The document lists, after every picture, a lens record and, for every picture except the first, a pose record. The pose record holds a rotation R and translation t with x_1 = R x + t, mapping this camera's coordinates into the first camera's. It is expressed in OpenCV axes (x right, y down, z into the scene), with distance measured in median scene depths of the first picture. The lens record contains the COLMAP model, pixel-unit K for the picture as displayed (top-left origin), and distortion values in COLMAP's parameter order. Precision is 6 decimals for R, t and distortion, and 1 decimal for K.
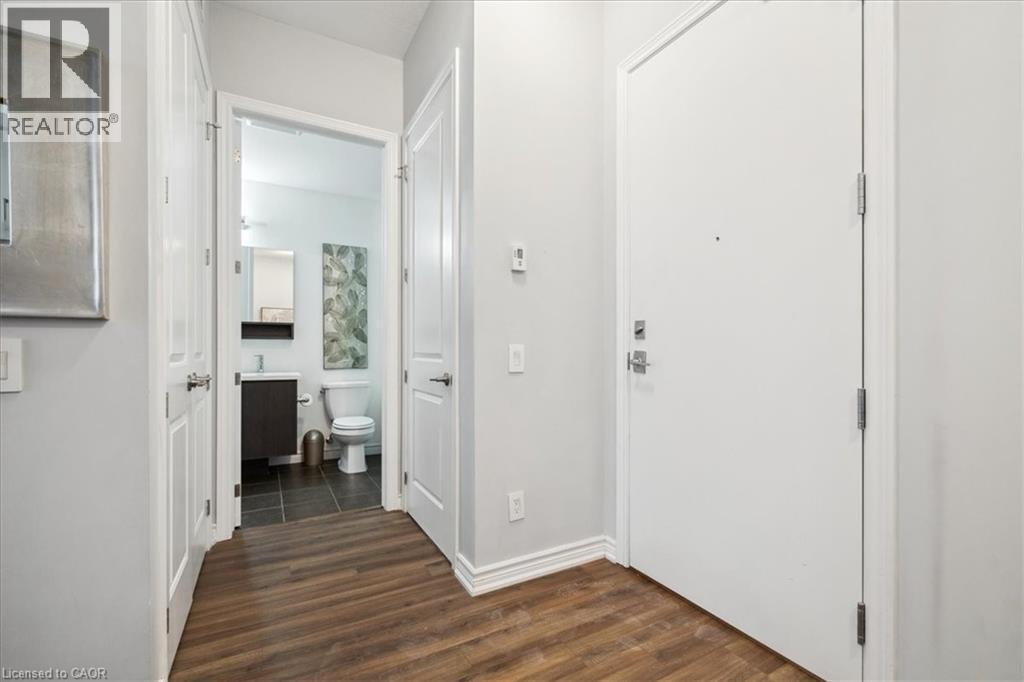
lens RADIAL K [[428.8, 0, 510.3], [0, 428.8, 343.1], [0, 0, 1]] dist [0.000723, -0.000657]
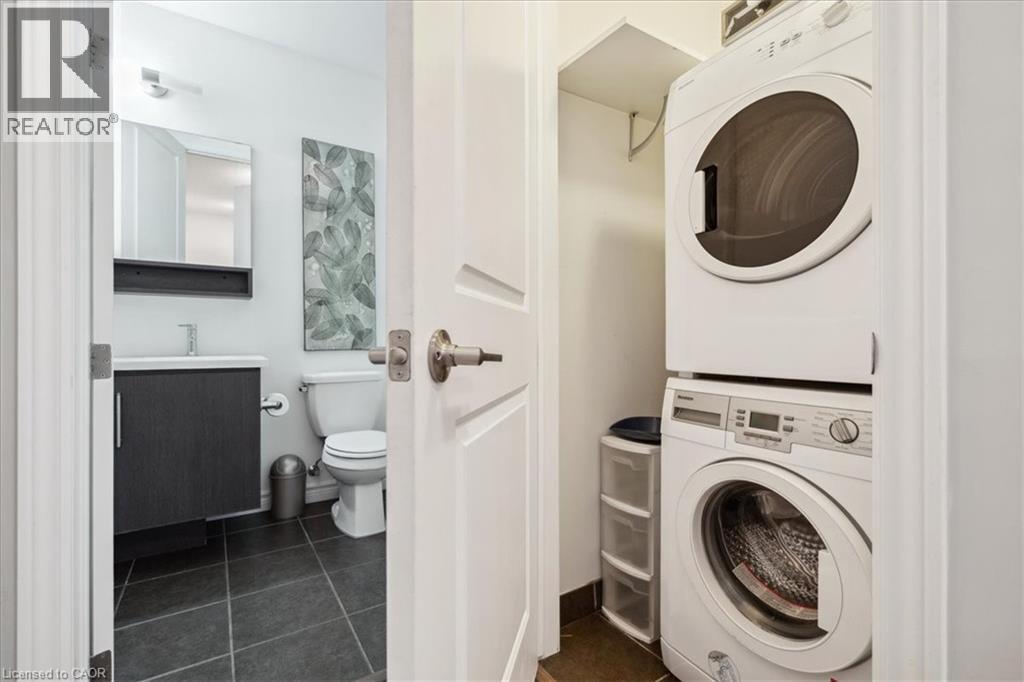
lens RADIAL K [[428.8, 0, 502.1], [0, 428.8, 335.5], [0, 0, 1]] dist [0.000723, -0.000657]
pose [[0.997109, -0.000521, 0.075989, -0.206864], [0.000168, 0.999989, 0.004650, 0.036799], [-0.075991, -0.004624, 0.997098, 0.387200]]
